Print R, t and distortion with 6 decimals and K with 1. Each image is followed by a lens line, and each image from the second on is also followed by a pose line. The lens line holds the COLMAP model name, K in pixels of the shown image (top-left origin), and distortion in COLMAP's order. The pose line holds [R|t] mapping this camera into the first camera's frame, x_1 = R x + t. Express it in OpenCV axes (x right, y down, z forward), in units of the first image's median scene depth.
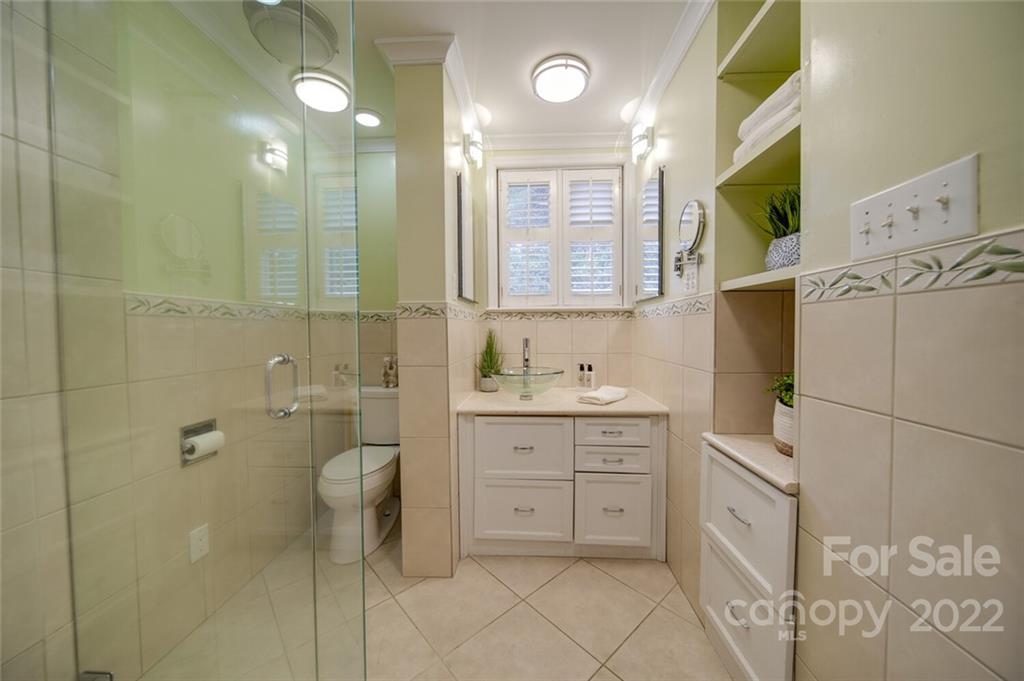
lens RADIAL K [[359.0, 0, 513.8], [0, 359.0, 340.4], [0, 0, 1]] dist [-0.002564, -0.000473]
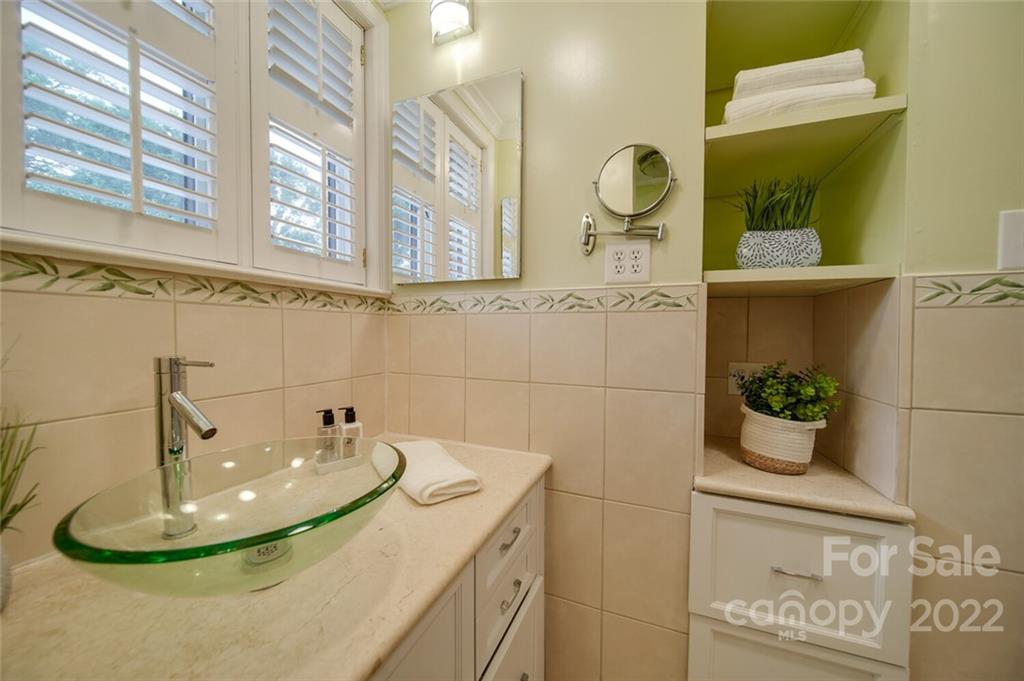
lens RADIAL K [[359.0, 0, 513.8], [0, 359.0, 340.4], [0, 0, 1]] dist [-0.002564, -0.000473]
pose [[0.320941, -0.013654, 0.947001, -0.150805], [0.018523, 0.999795, 0.008137, -0.017551], [-0.946918, 0.014930, 0.321129, 0.656905]]
